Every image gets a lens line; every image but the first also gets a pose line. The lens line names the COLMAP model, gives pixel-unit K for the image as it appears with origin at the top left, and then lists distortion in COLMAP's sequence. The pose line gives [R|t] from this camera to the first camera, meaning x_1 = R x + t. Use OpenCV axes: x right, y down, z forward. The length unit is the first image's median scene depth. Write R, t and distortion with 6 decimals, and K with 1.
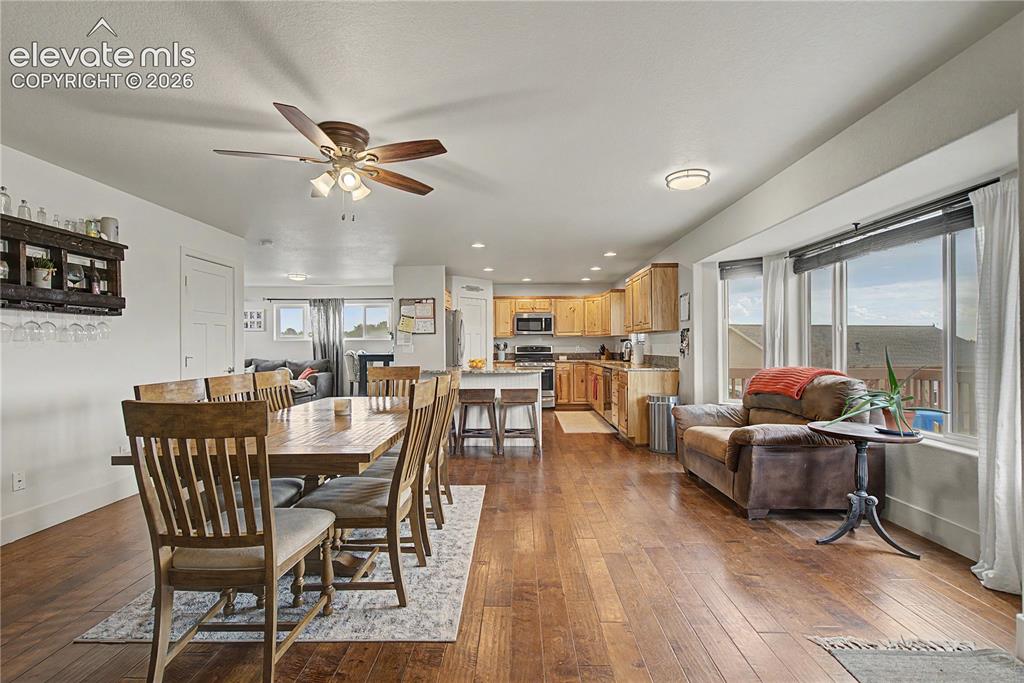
lens RADIAL K [[480.7, 0, 510.2], [0, 480.7, 347.3], [0, 0, 1]] dist [-0.002815, -0.000266]
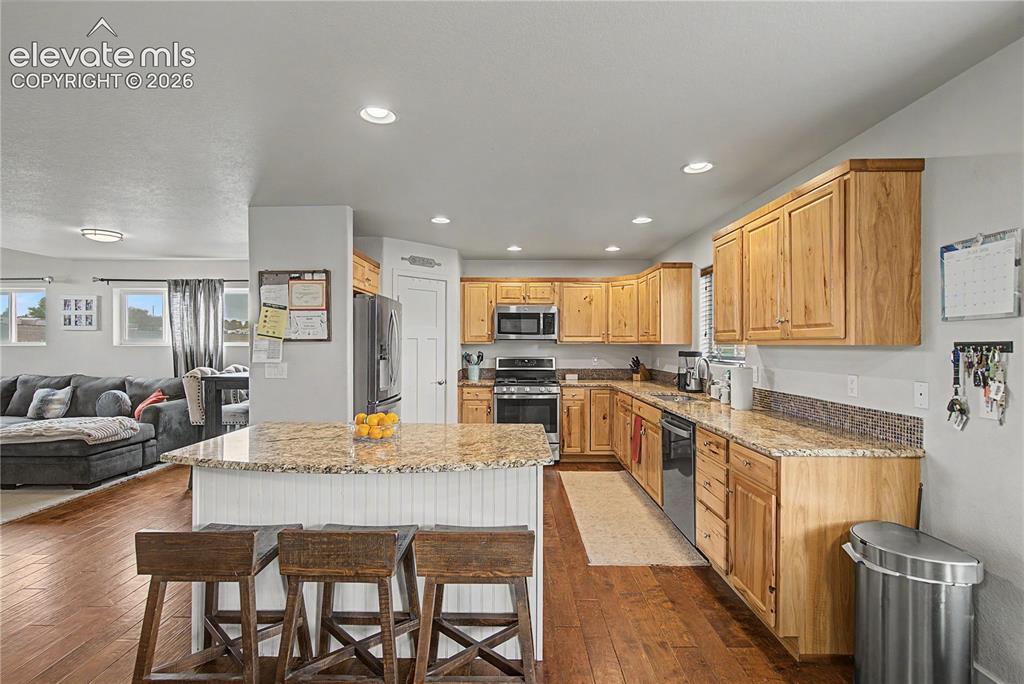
lens RADIAL K [[469.3, 0, 508.0], [0, 469.3, 343.9], [0, 0, 1]] dist [-0.006115, 0.000219]
pose [[0.999932, 0.007912, 0.008521, 0.021184], [-0.007903, 0.999968, -0.001009, -0.020065], [-0.008528, 0.000941, 0.999963, 0.392357]]
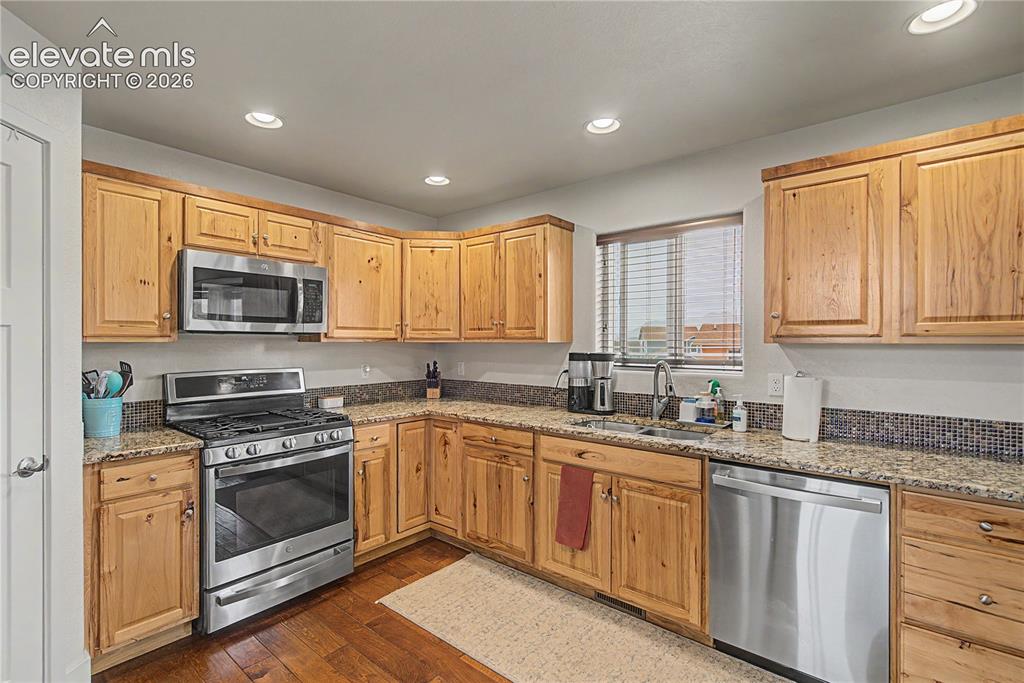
lens RADIAL K [[469.3, 0, 508.0], [0, 469.3, 343.4], [0, 0, 1]] dist [-0.006115, 0.000219]
pose [[0.626763, 0.005032, 0.779194, -0.074280], [-0.003579, 0.999987, -0.003578, -0.019619], [-0.779202, -0.000546, 0.626773, 0.702894]]
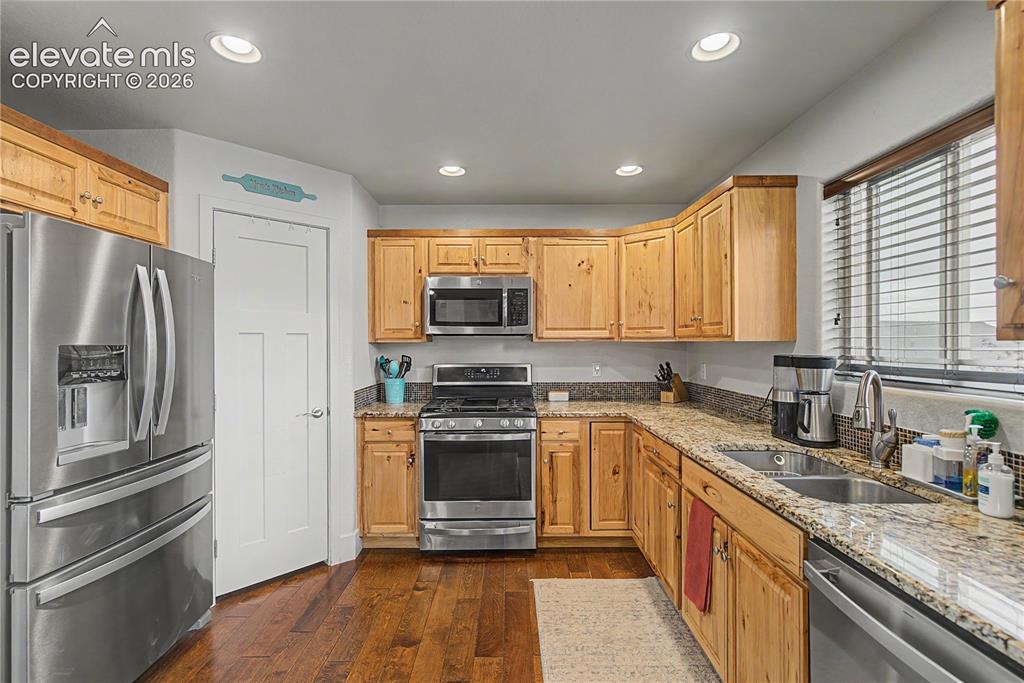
lens RADIAL K [[469.3, 0, 508.0], [0, 469.3, 343.4], [0, 0, 1]] dist [-0.006115, 0.000219]
pose [[0.999830, 0.002539, 0.018263, 0.063789], [-0.002565, 0.999996, 0.001436, -0.020444], [-0.018259, -0.001483, 0.999832, 0.639061]]
